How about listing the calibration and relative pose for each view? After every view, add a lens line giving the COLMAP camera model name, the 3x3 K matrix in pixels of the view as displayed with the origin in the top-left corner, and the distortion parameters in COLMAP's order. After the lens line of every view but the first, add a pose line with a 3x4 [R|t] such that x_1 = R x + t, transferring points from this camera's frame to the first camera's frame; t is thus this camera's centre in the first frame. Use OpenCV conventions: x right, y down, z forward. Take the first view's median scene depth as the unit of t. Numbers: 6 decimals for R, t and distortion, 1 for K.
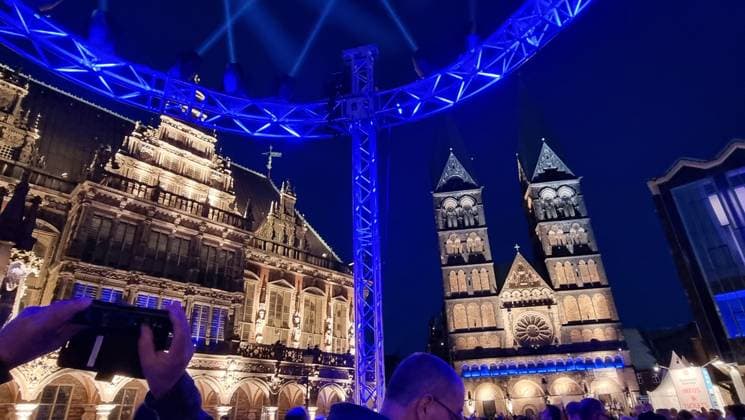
lens RADIAL K [[439.6, 0, 381.7], [0, 439.6, 214.9], [0, 0, 1]] dist [-0.000829, -0.000360]
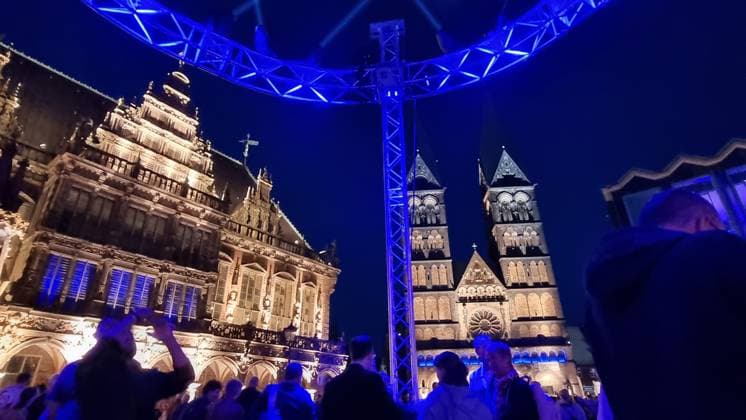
lens RADIAL K [[419.4, 0, 373.0], [0, 419.4, 210.0], [0, 0, 1]] dist [0.000237, -0.001516]
pose [[0.996242, 0.056228, 0.065875, -0.021156], [-0.055982, 0.998416, -0.005568, 0.012308], [-0.066083, 0.001859, 0.997812, 0.001837]]
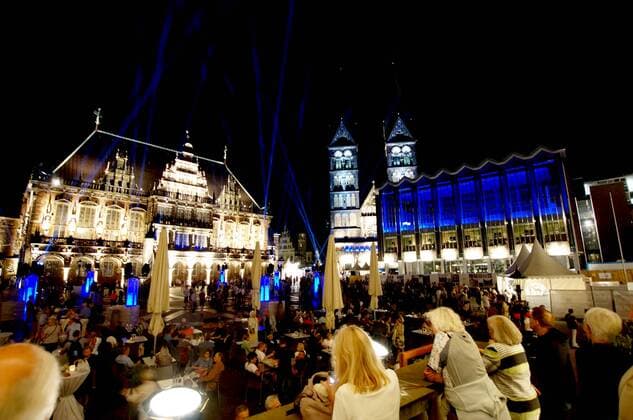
lens RADIAL K [[321.5, 0, 314.4], [0, 321.5, 211.3], [0, 0, 1]] dist [-0.022552, 0.001489]
pose [[0.999094, 0.022699, -0.035999, 0.281081], [-0.012348, 0.964111, 0.265213, -0.347738], [0.040727, -0.264528, 0.963518, -0.625697]]
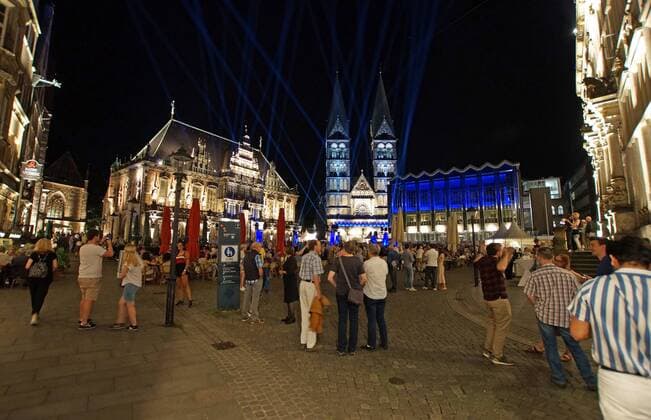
lens RADIAL K [[294.2, 0, 319.7], [0, 294.2, 210.4], [0, 0, 1]] dist [-0.027177, 0.000869]
pose [[0.991642, 0.064734, 0.111603, -0.108601], [-0.097623, 0.942031, 0.321011, -0.431070], [-0.084353, -0.329223, 0.940477, -0.931189]]
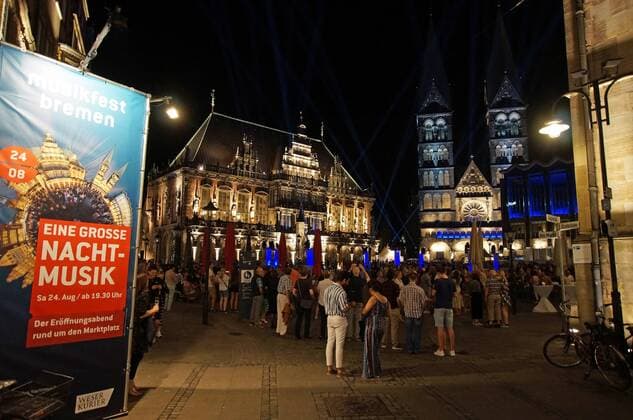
lens RADIAL K [[424.5, 0, 314.6], [0, 424.5, 213.9], [0, 0, 1]] dist [-0.006262, 0.031939]
pose [[0.990596, 0.036014, -0.131994, -0.043851], [0.009557, 0.944164, 0.329338, -0.503183], [0.136485, -0.327502, 0.934941, -1.063071]]
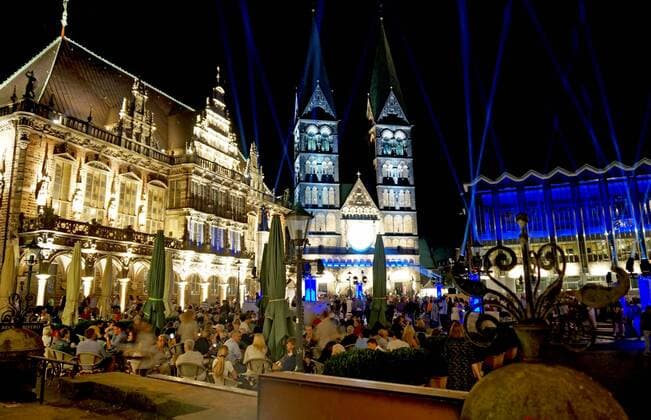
lens RADIAL K [[458.3, 0, 323.3], [0, 458.3, 215.2], [0, 0, 1]] dist [0.000658, 0.003045]
pose [[0.944428, 0.087667, 0.316811, -0.478844], [-0.167821, 0.957305, 0.235379, -0.255990], [-0.282650, -0.275466, 0.918818, -0.564781]]
